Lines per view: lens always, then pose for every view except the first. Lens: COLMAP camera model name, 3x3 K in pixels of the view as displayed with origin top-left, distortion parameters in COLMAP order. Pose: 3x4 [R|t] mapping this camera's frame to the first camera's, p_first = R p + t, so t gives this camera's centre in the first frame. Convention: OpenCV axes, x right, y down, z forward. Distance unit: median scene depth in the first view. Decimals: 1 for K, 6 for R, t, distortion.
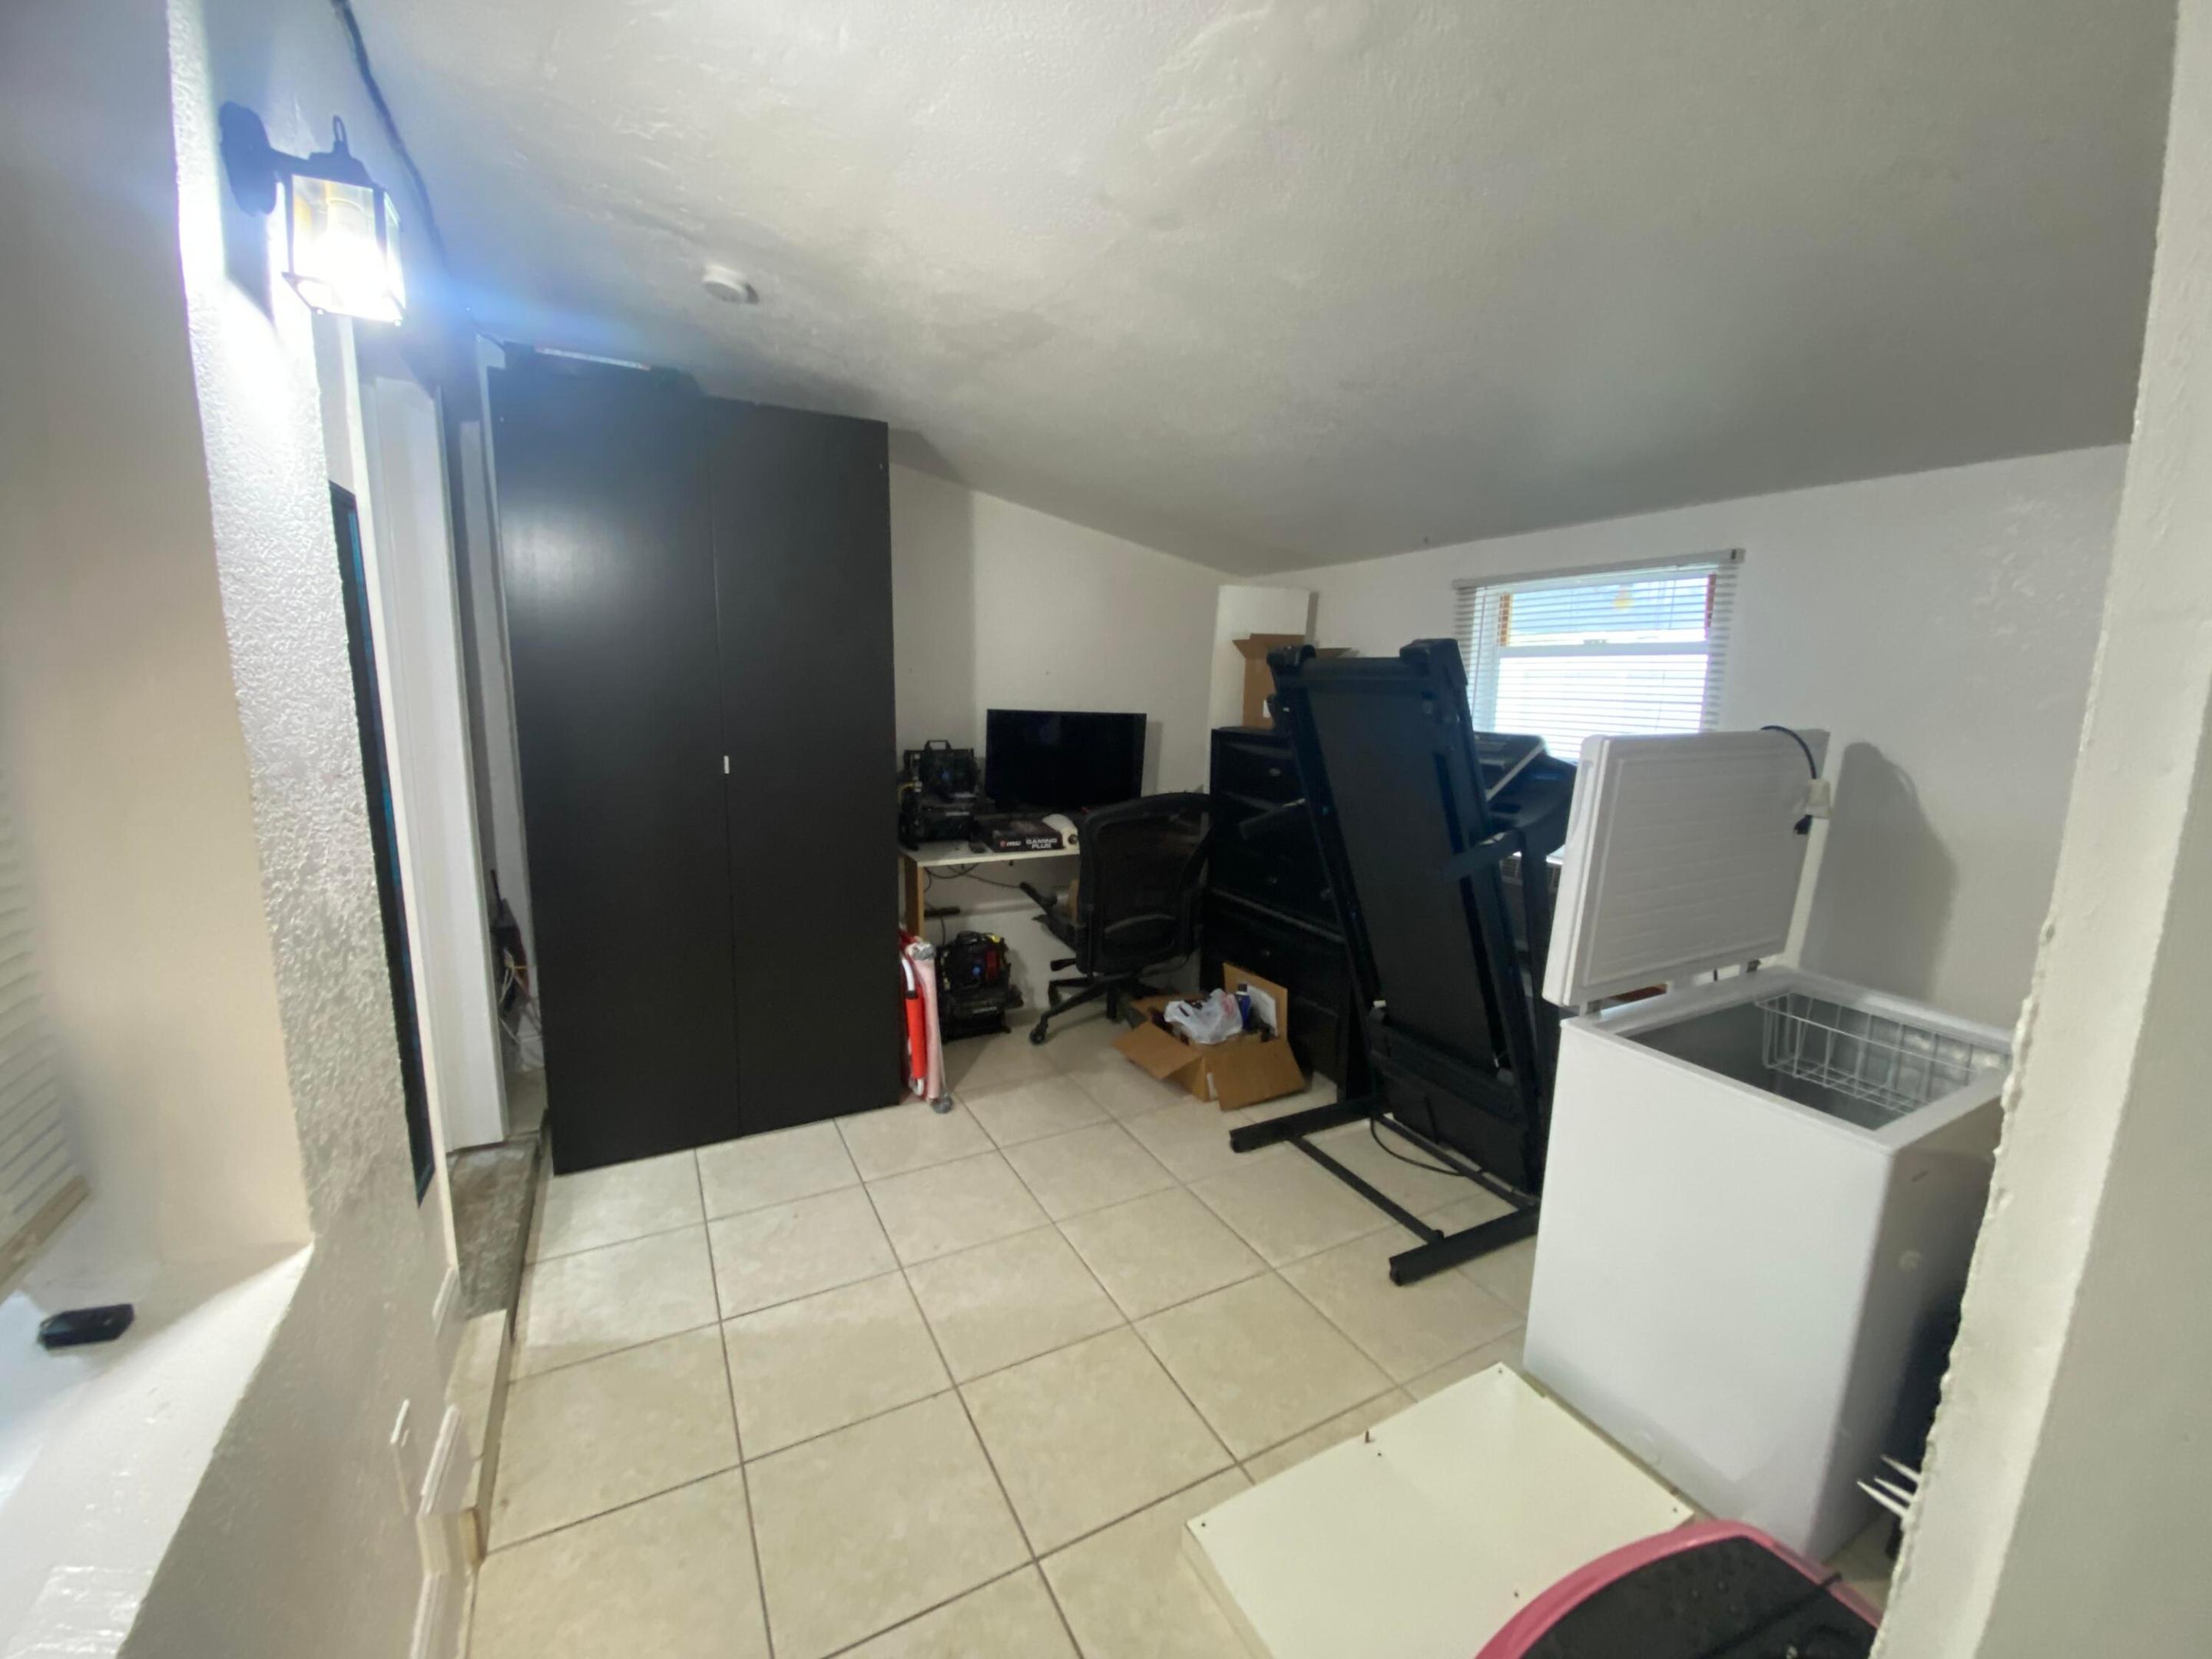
lens RADIAL K [[894.8, 0, 1096.5], [0, 894.8, 820.5], [0, 0, 1]] dist [0.002704, -0.002238]
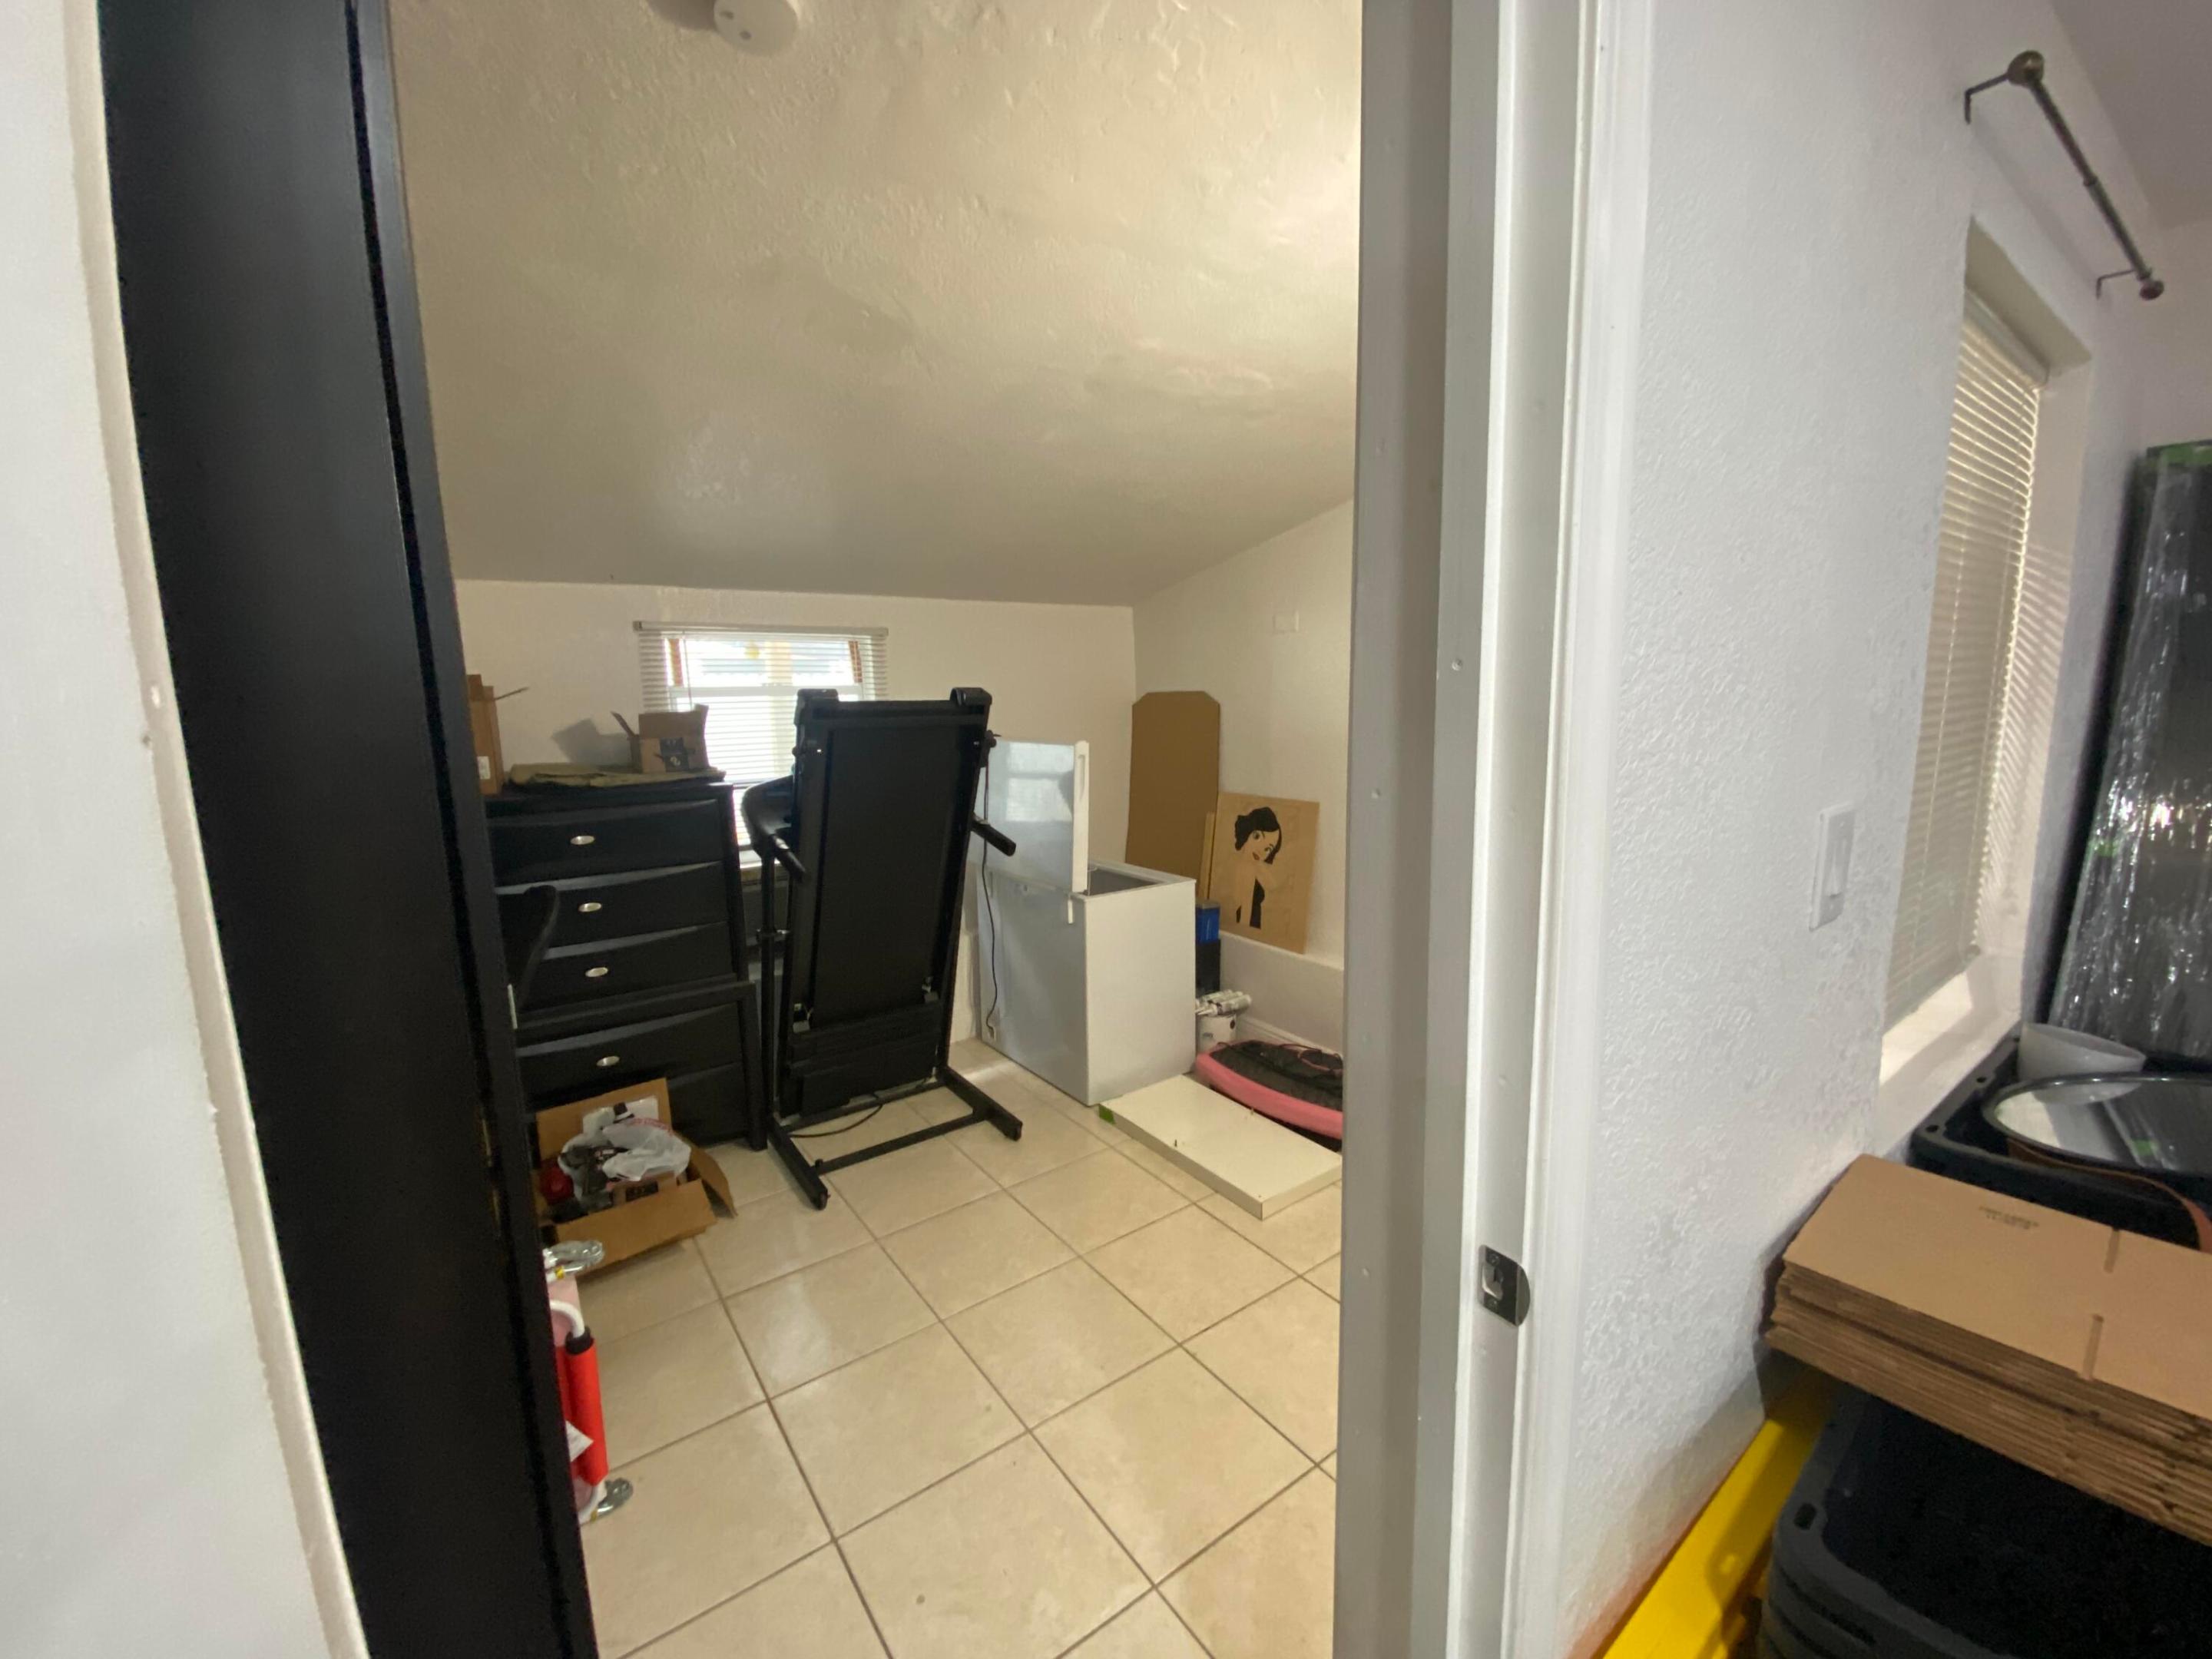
lens RADIAL K [[894.8, 0, 1091.5], [0, 894.8, 842.3], [0, 0, 1]] dist [0.002704, -0.002238]
pose [[-0.150495, -0.180026, 0.972081, -0.767056], [0.181382, 0.961561, 0.206158, -0.161573], [-0.971829, 0.207344, -0.112056, 0.746765]]
